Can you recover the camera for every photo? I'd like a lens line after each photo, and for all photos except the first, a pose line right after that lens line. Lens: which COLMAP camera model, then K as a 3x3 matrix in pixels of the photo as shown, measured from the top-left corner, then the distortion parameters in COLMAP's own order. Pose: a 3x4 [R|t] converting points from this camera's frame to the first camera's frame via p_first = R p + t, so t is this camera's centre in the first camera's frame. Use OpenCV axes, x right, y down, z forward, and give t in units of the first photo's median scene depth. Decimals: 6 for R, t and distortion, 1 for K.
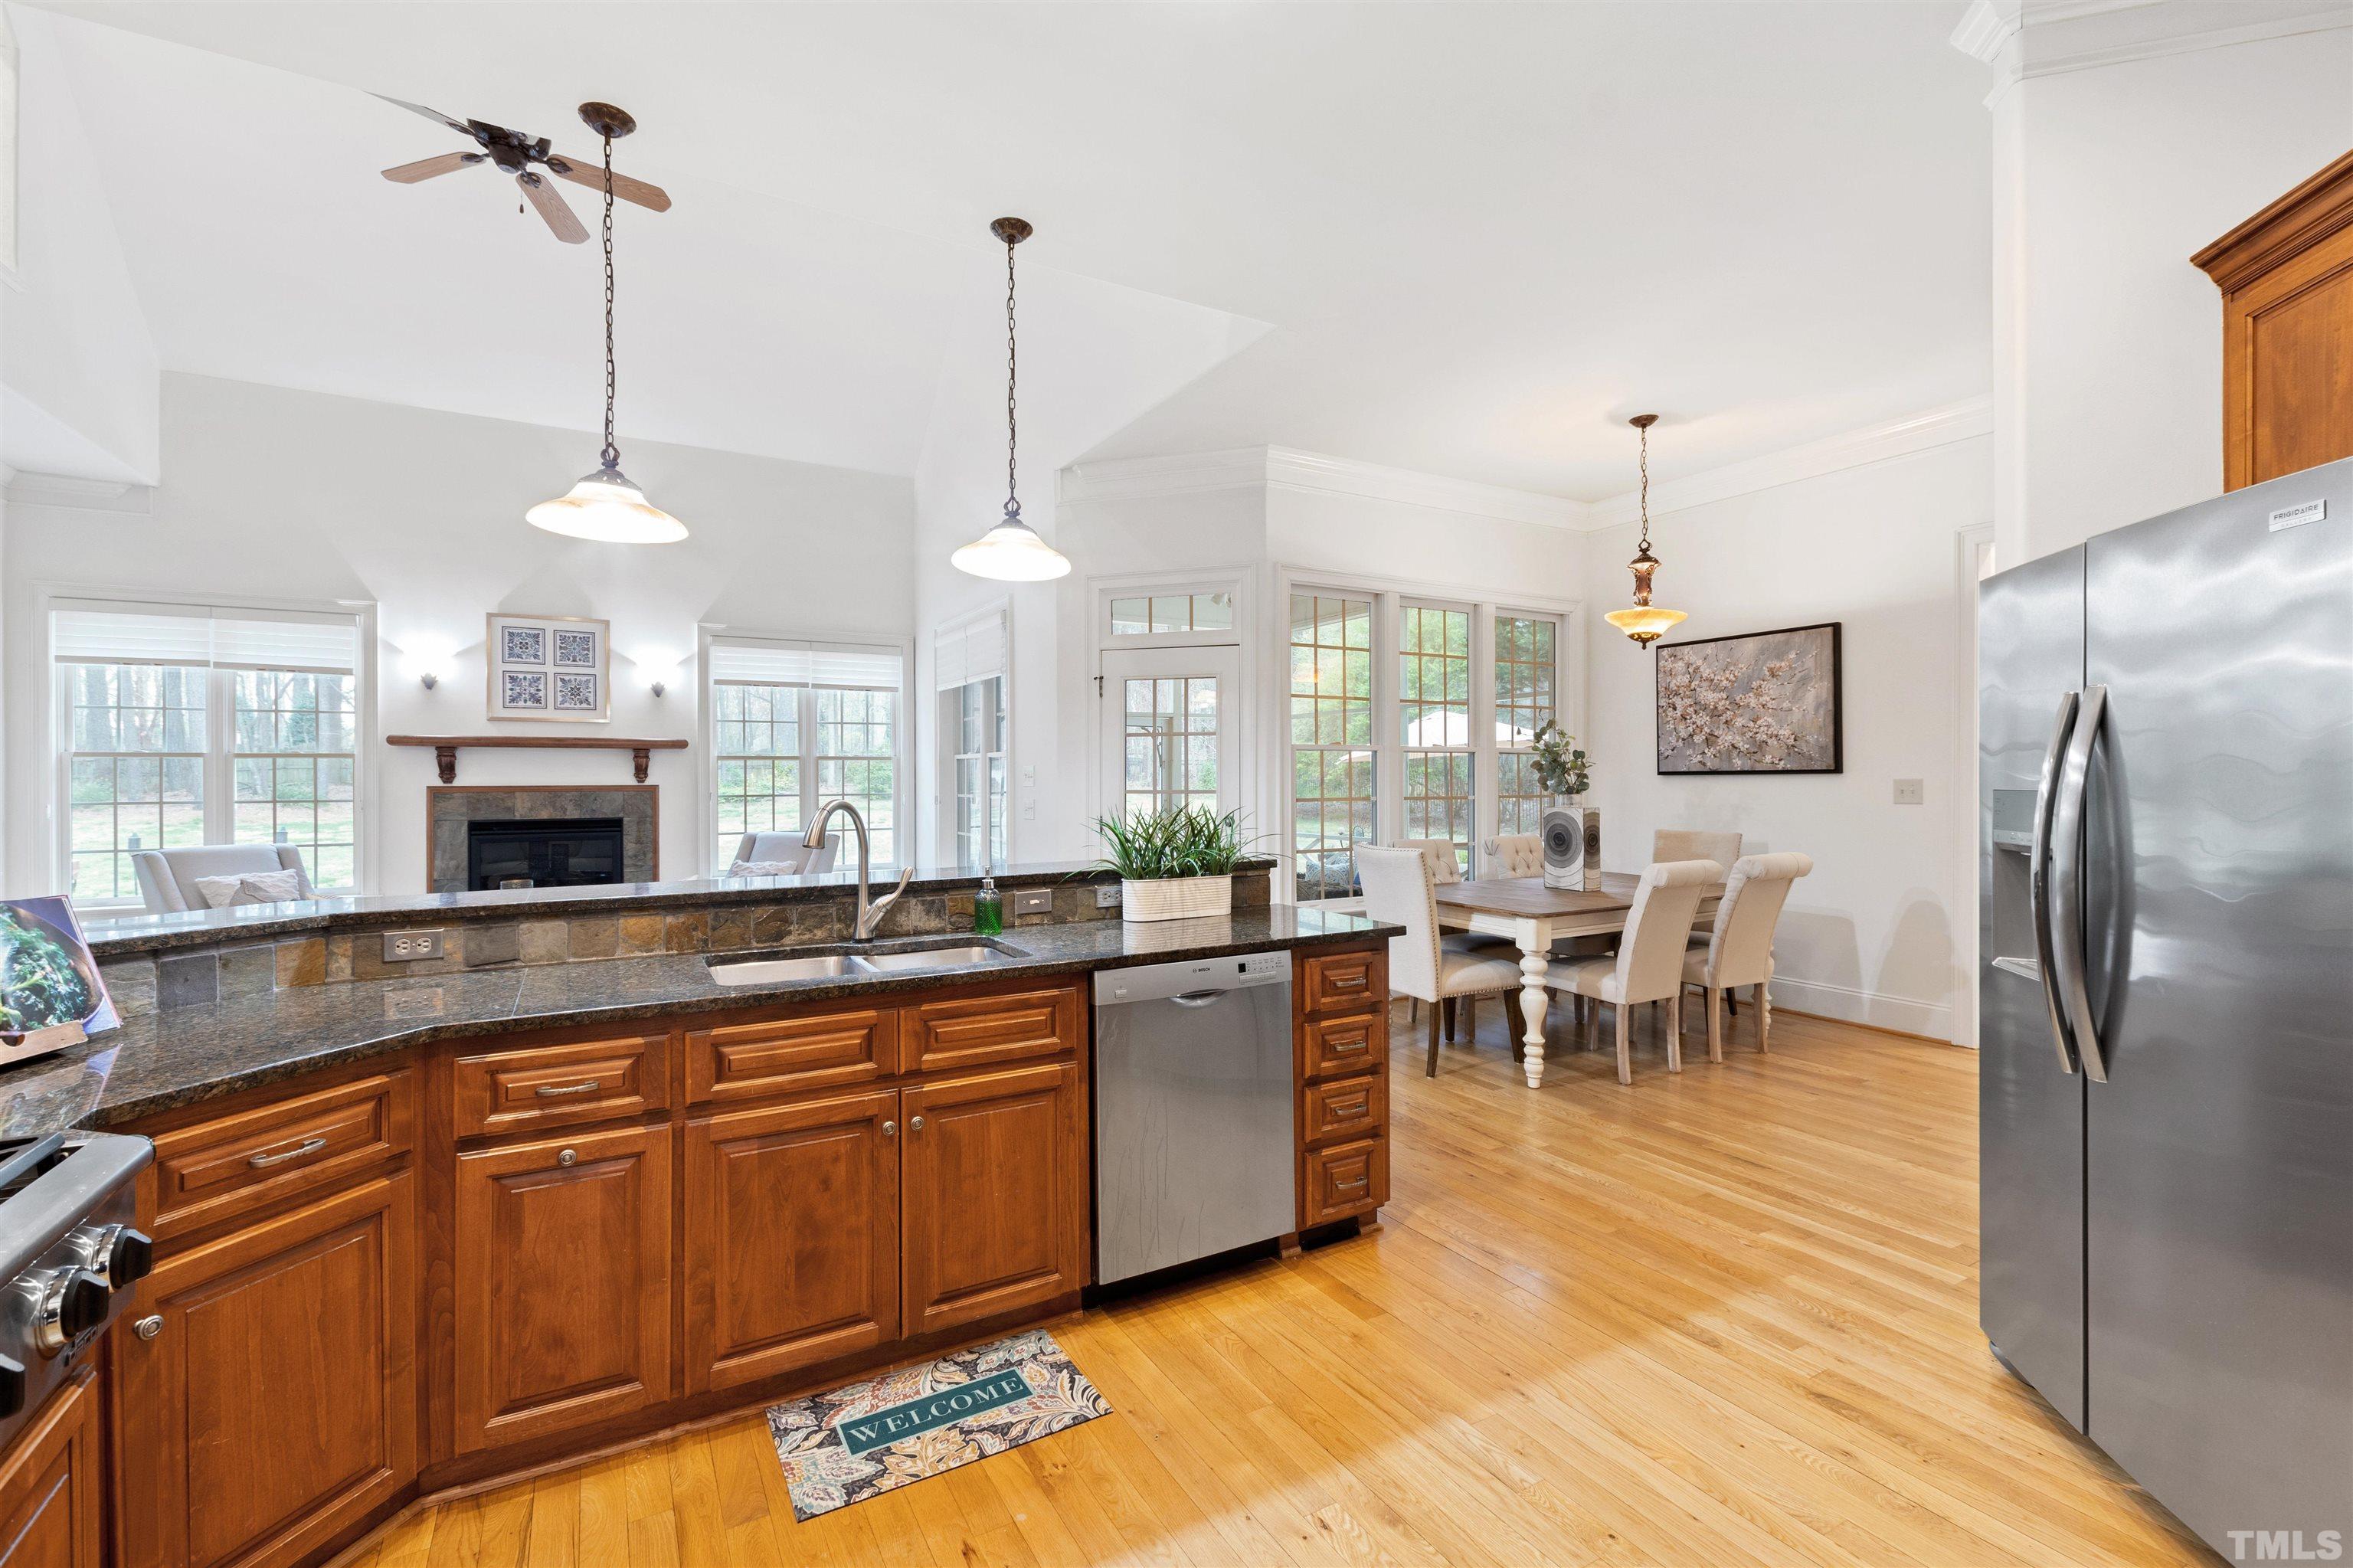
lens RADIAL K [[1020.4, 0, 1184.7], [0, 1020.4, 778.2], [0, 0, 1]] dist [0.006462, -0.003135]
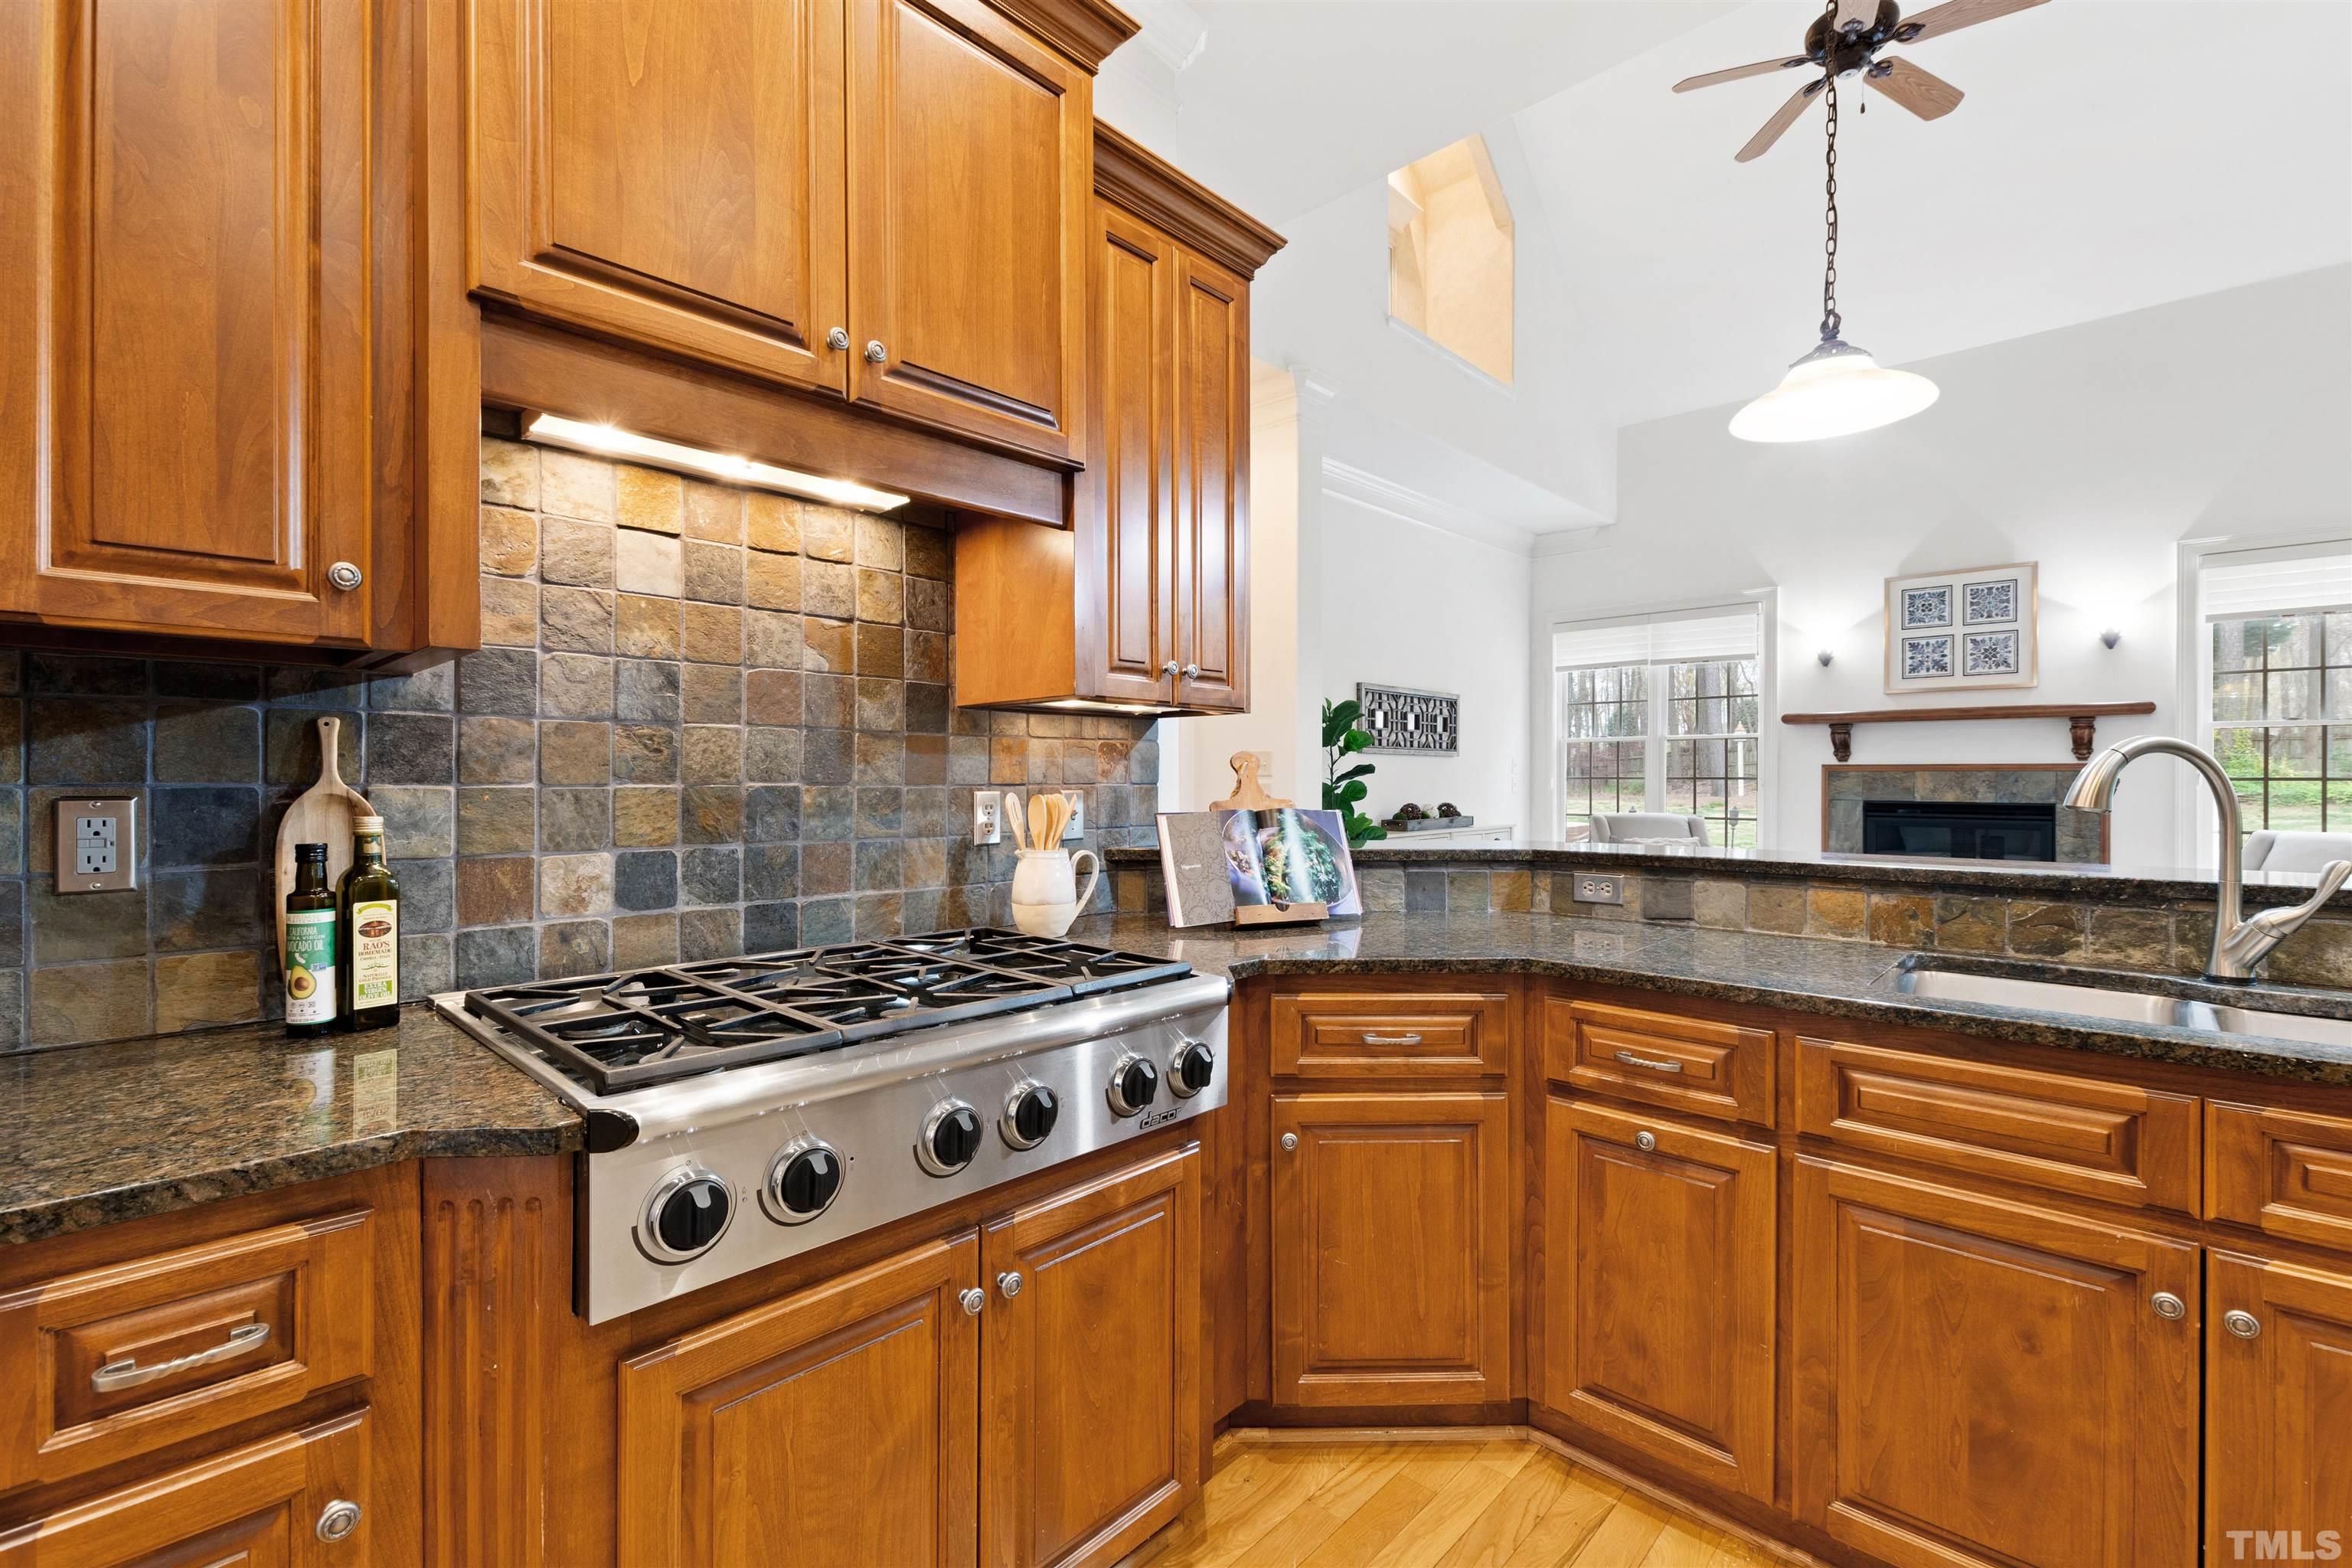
lens RADIAL K [[1019.9, 0, 1171.8], [0, 1019.9, 786.9], [0, 0, 1]] dist [0.006462, -0.003135]
pose [[0.273096, 0.009514, -0.961940, 0.093034], [-0.002077, 0.999955, 0.009300, 0.052233], [0.961985, -0.000542, 0.273103, 0.307366]]
